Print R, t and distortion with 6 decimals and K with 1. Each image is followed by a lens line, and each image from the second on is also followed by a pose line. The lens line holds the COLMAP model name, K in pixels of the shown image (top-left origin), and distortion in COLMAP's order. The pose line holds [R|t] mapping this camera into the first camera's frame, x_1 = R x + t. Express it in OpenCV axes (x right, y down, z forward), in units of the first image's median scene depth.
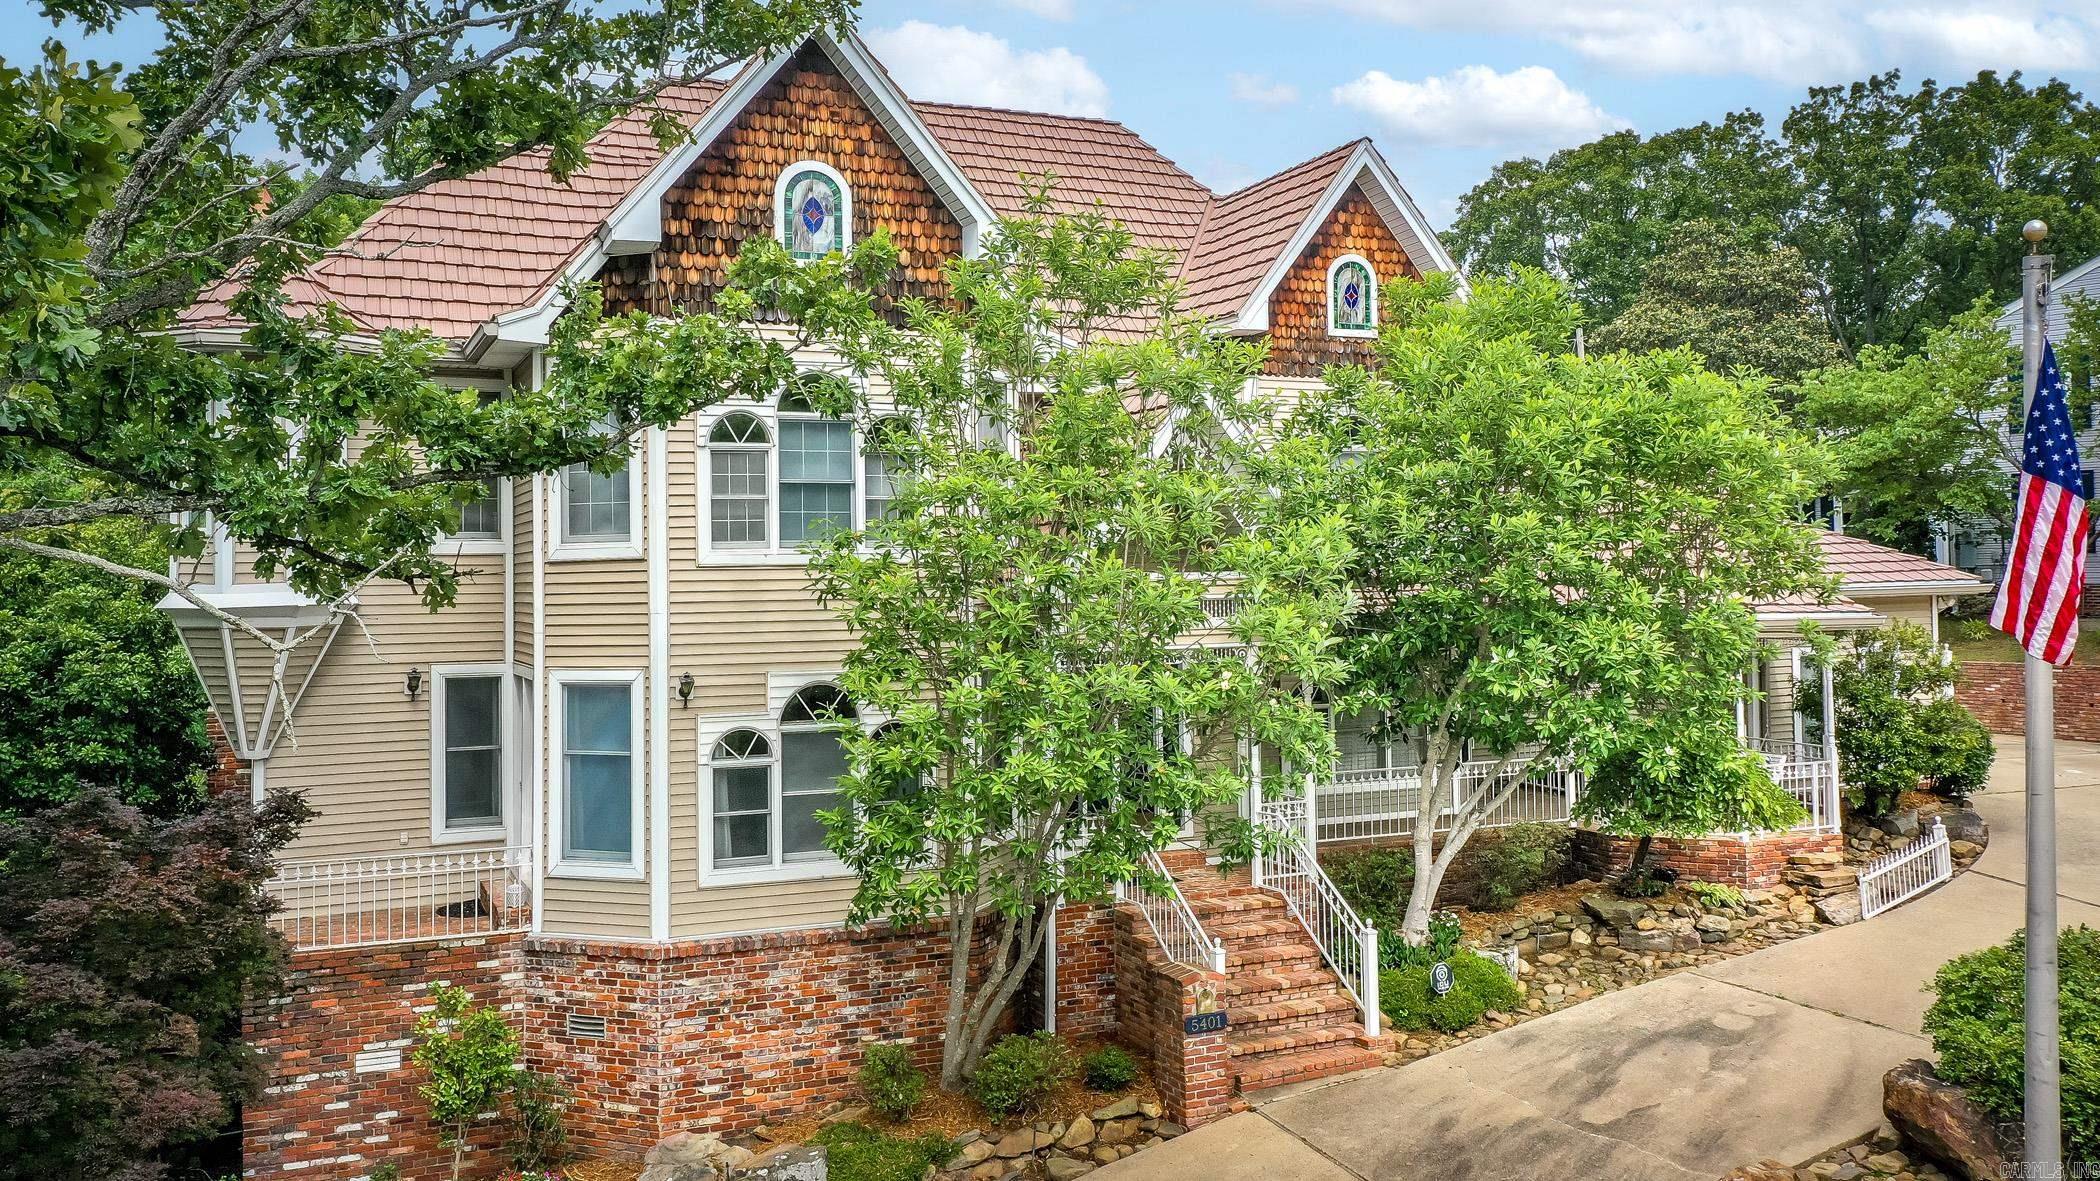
lens RADIAL K [[1710.8, 0, 1037.3], [0, 1710.8, 571.2], [0, 0, 1]] dist [-0.002339, 0.003866]
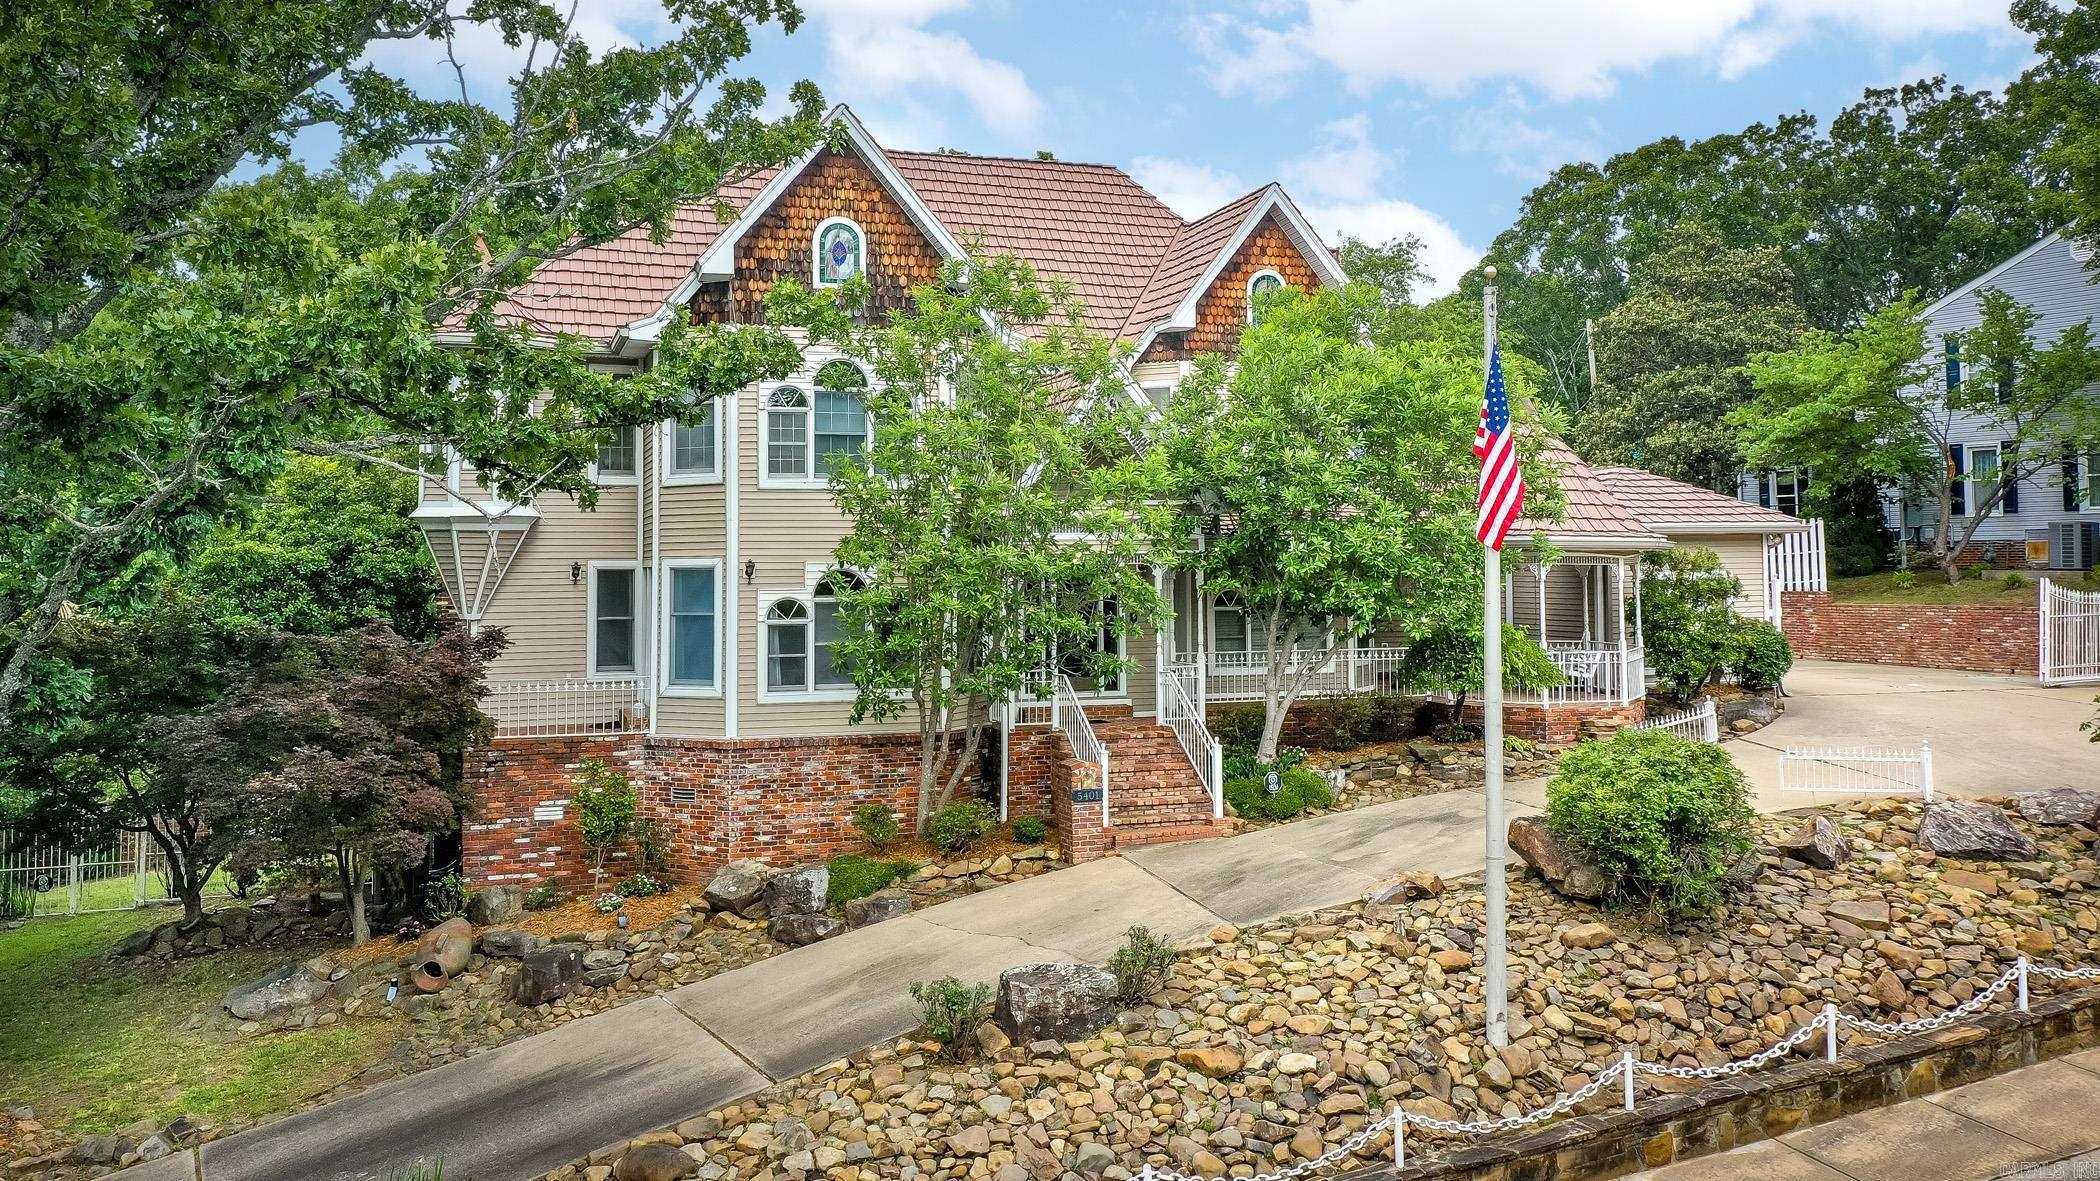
lens RADIAL K [[1710.8, 0, 1047.7], [0, 1710.8, 542.7], [0, 0, 1]] dist [-0.002339, 0.003866]
pose [[0.995415, 0.005280, -0.095503, 0.191010], [-0.006224, 0.999935, -0.009589, 0.054898], [0.095446, 0.010139, 0.995383, -0.452547]]
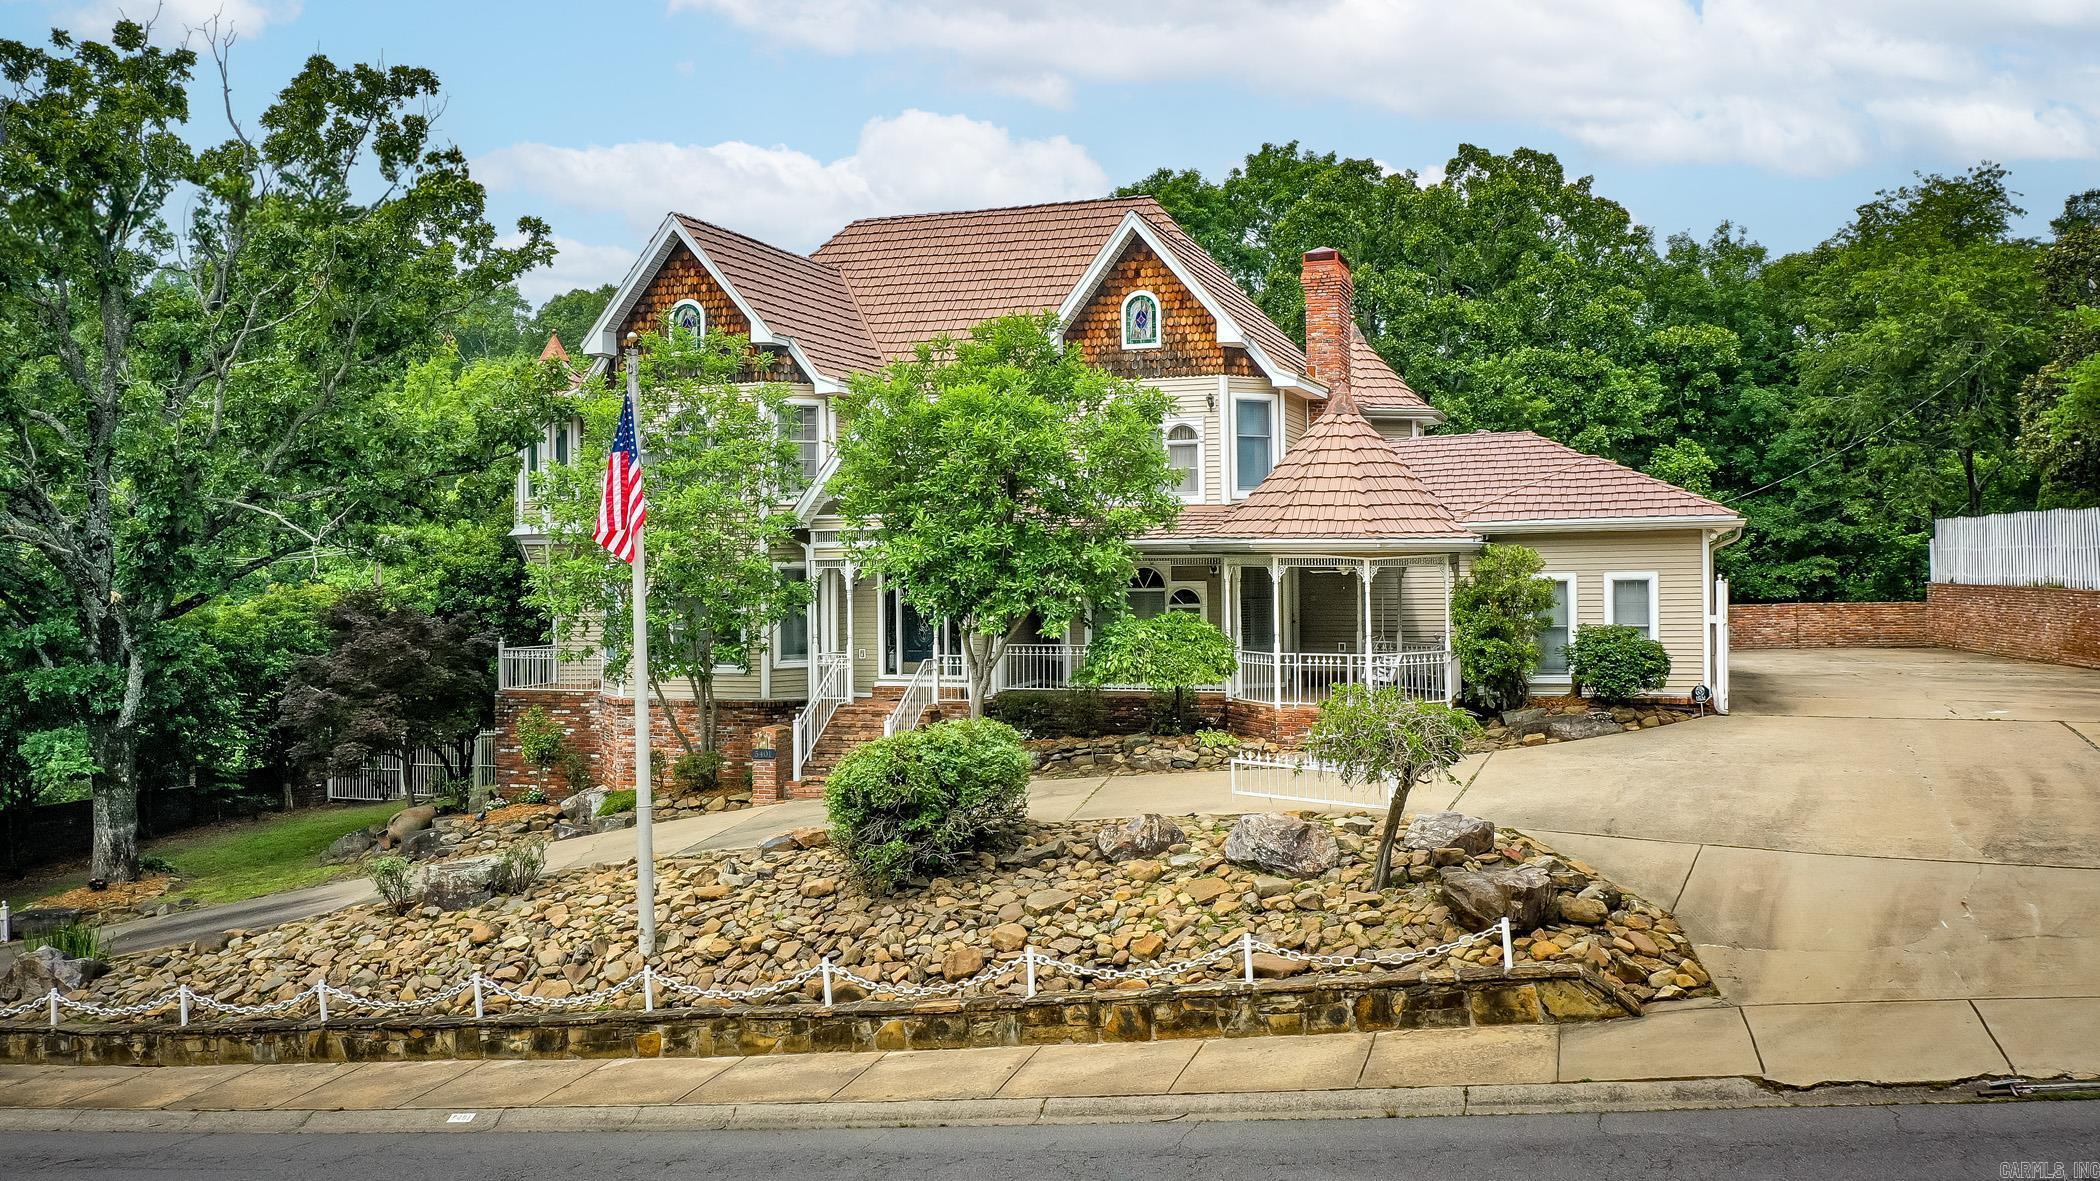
lens RADIAL K [[1710.8, 0, 1070.0], [0, 1710.8, 593.2], [0, 0, 1]] dist [-0.002339, 0.003866]
pose [[0.739075, 0.018001, -0.673383, 1.483343], [0.001364, 0.999601, 0.028218, 0.035675], [0.673622, -0.021774, 0.738755, -0.131960]]
